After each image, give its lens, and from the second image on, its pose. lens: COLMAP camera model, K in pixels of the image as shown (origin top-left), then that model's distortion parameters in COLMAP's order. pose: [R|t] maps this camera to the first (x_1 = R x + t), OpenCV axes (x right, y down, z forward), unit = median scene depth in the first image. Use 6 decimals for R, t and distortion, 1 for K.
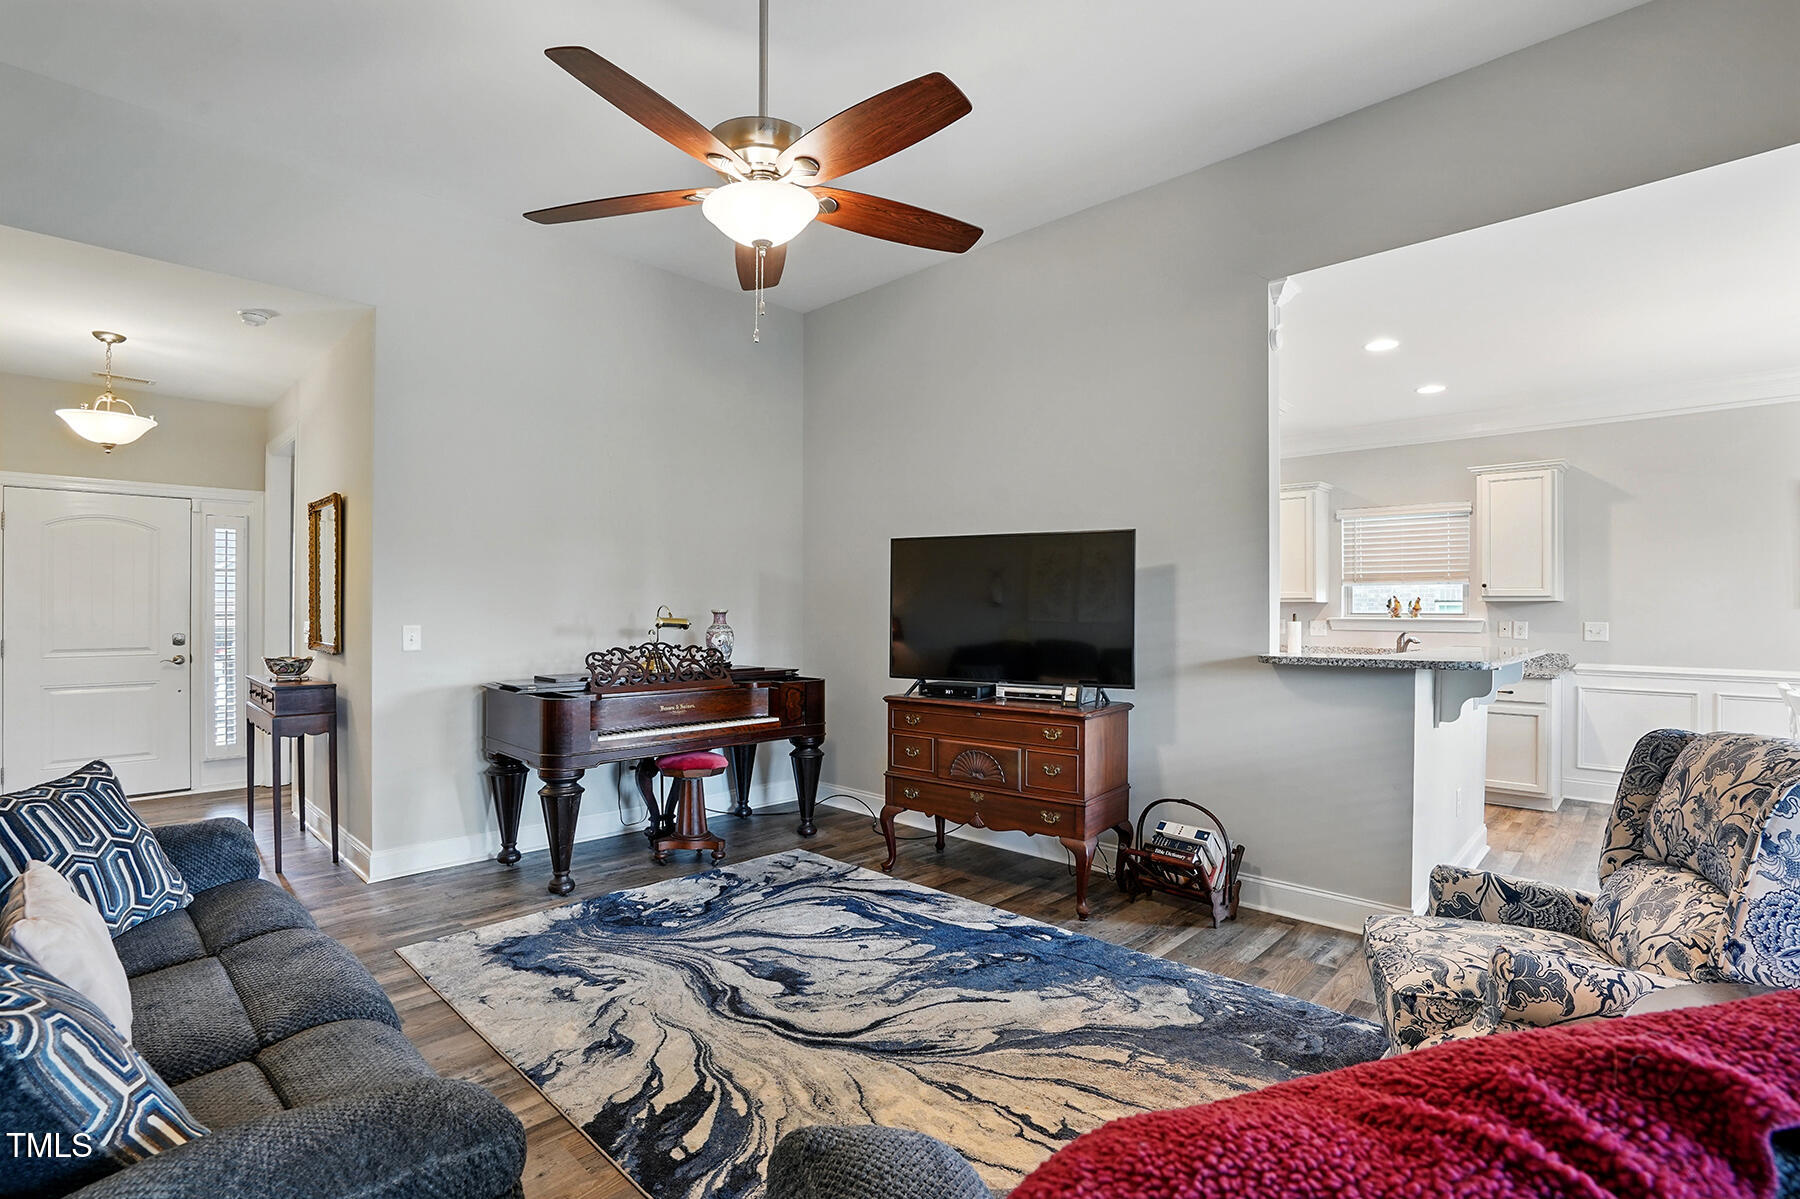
lens RADIAL K [[843.2, 0, 898.8], [0, 843.2, 607.1], [0, 0, 1]] dist [-0.043790, 0.013267]
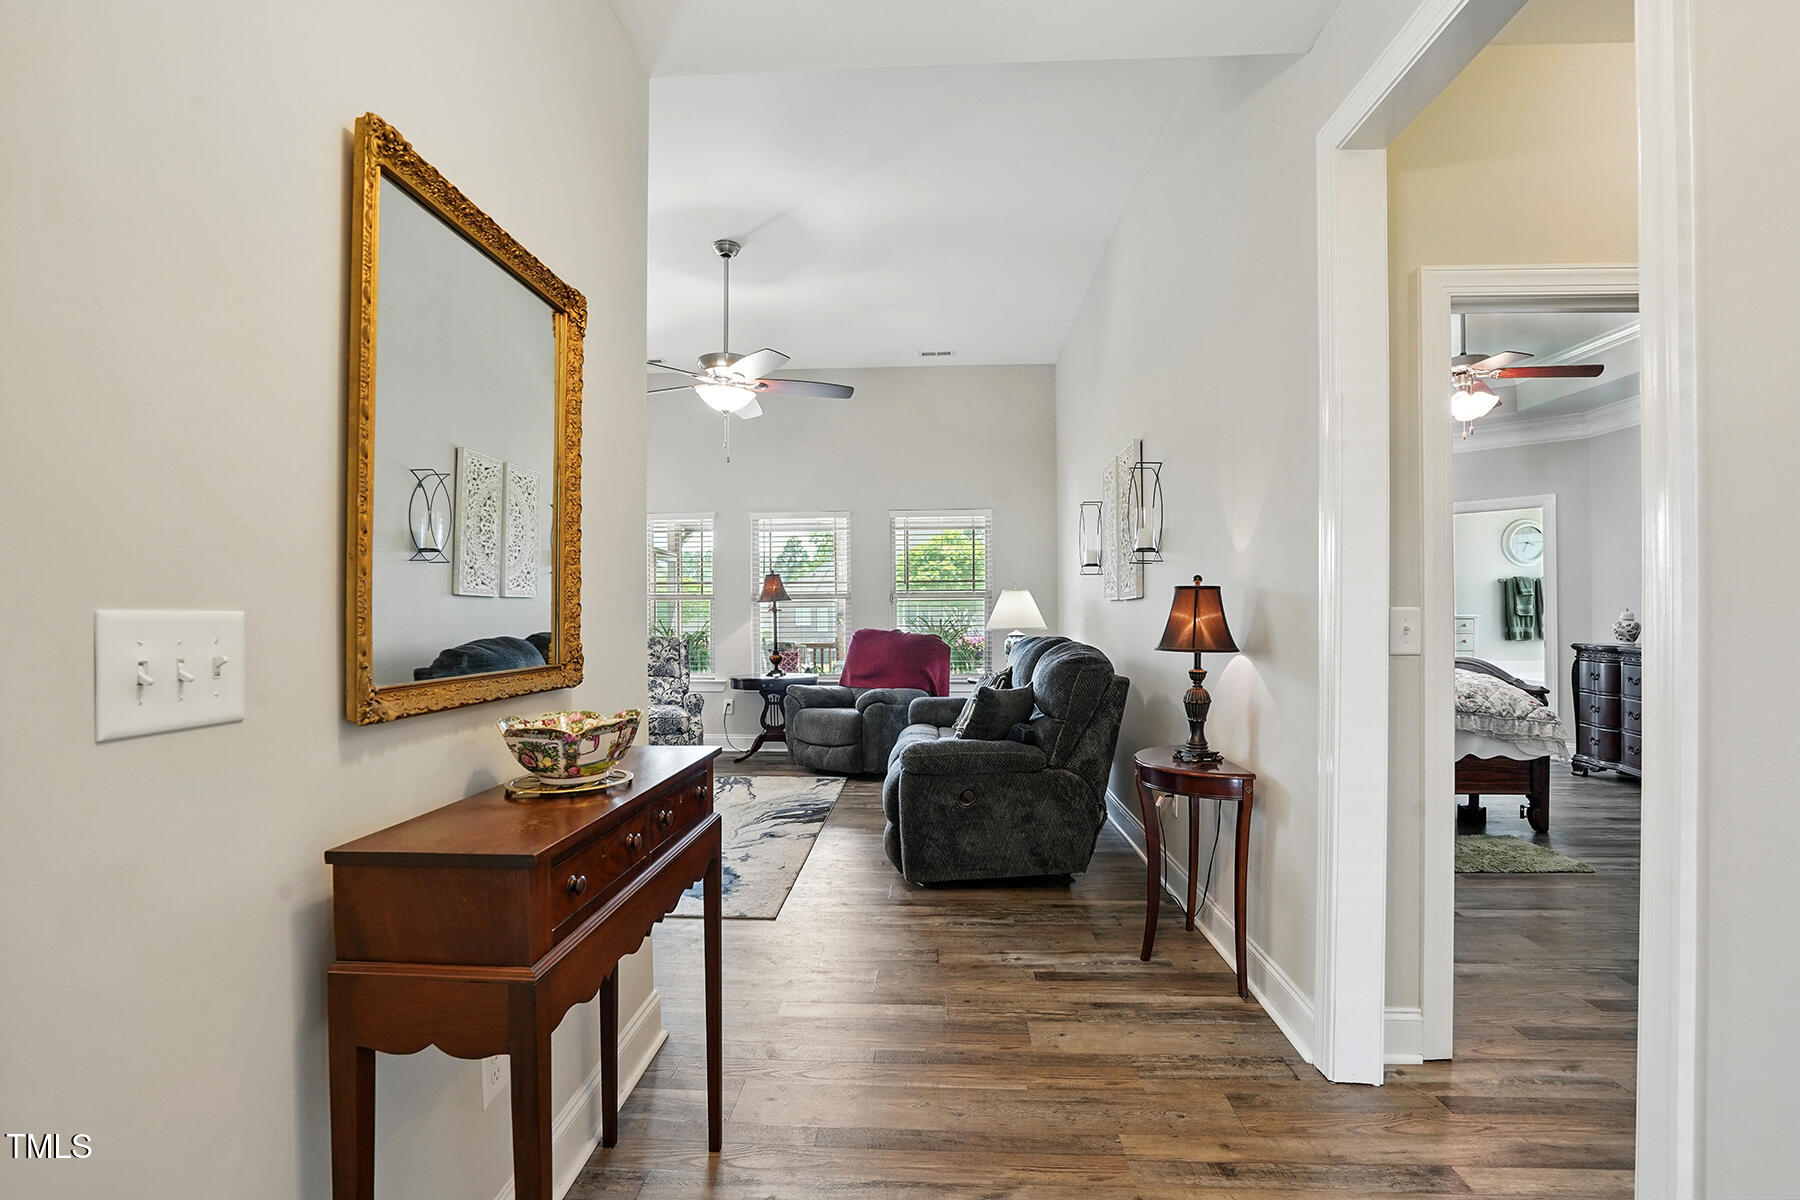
lens RADIAL K [[843.2, 0, 896.1], [0, 843.2, 605.6], [0, 0, 1]] dist [-0.043790, 0.013267]
pose [[-0.664369, 0.011758, 0.747312, -1.553374], [-0.000832, 0.999864, -0.016471, 0.045168], [-0.747404, -0.011565, -0.664269, 1.643882]]
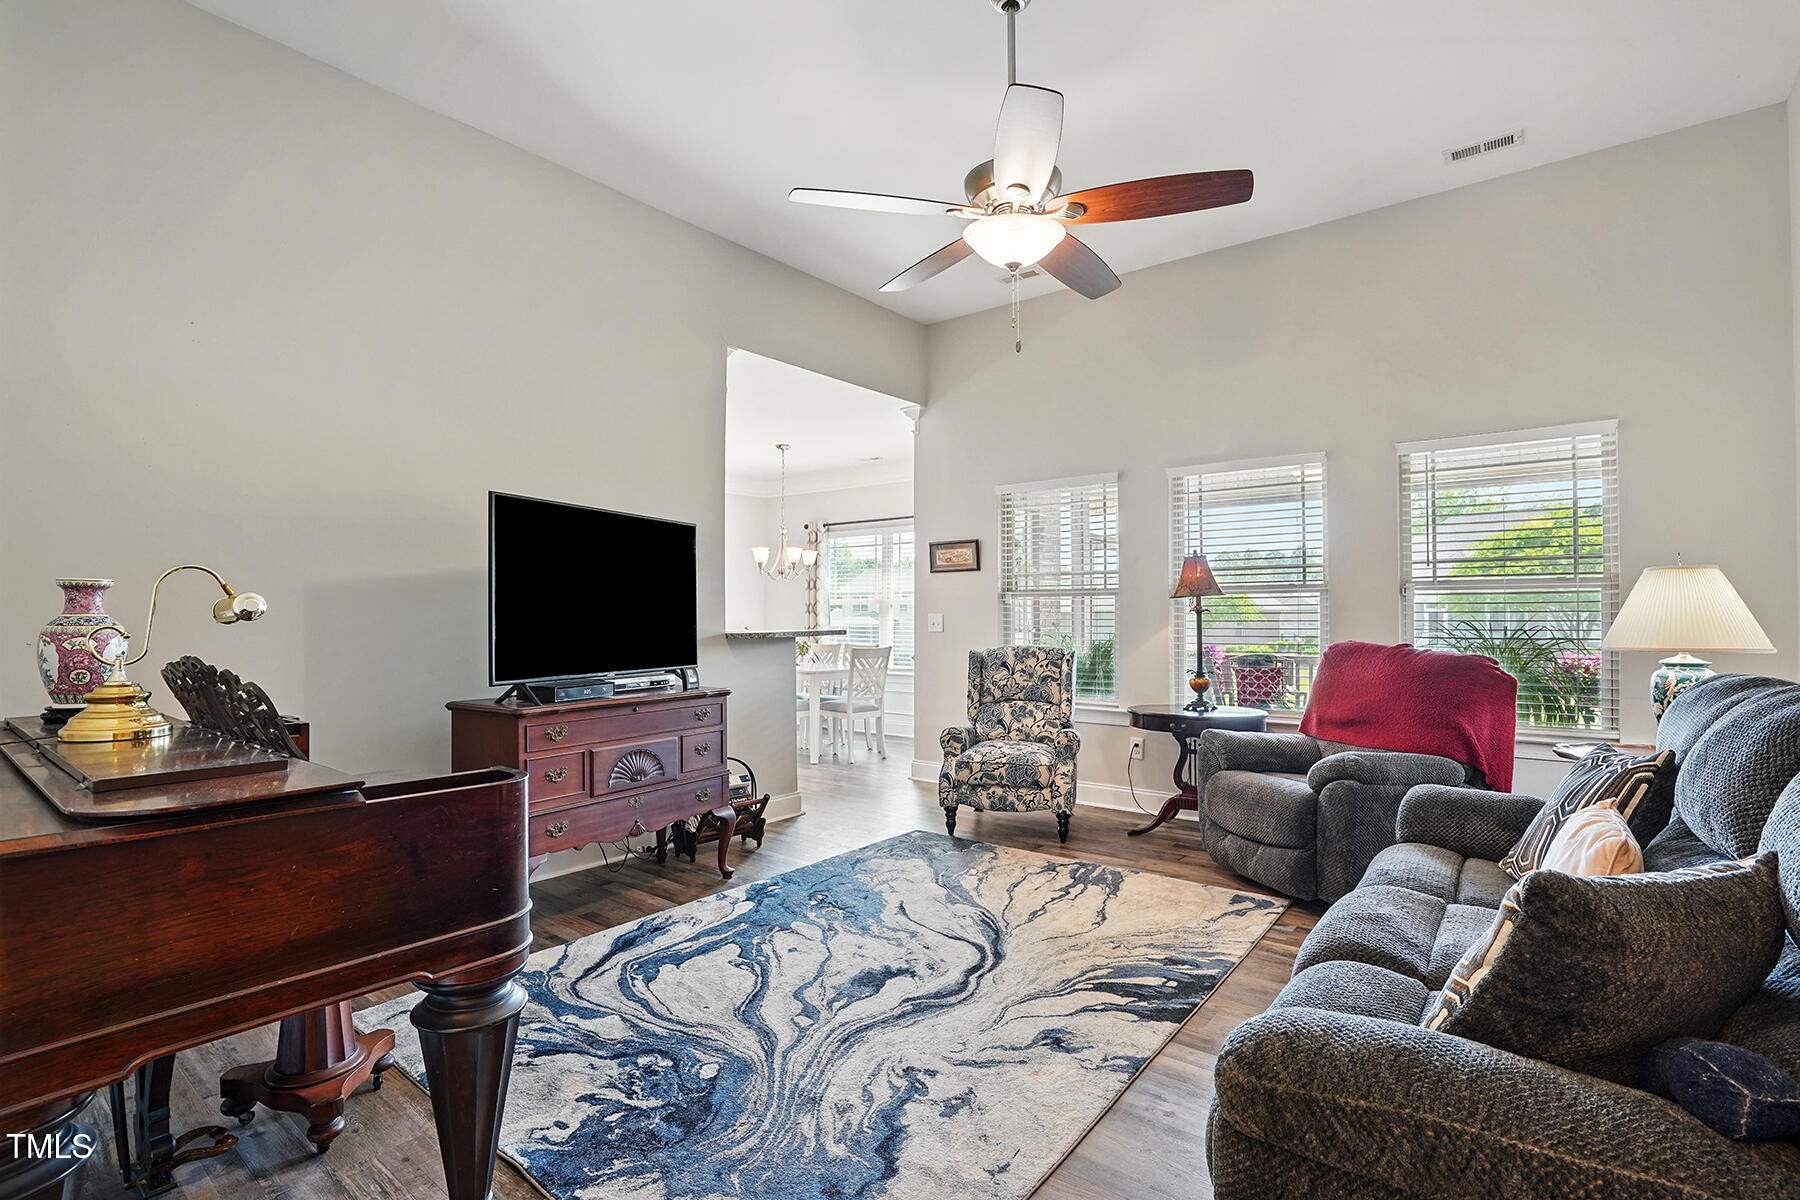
lens RADIAL K [[843.2, 0, 889.0], [0, 843.2, 608.4], [0, 0, 1]] dist [-0.043790, 0.013267]
pose [[-0.105421, 0.012744, 0.994346, -1.044297], [-0.006393, 0.999889, -0.013493, 0.040274], [-0.994407, -0.007779, -0.105328, 1.057266]]
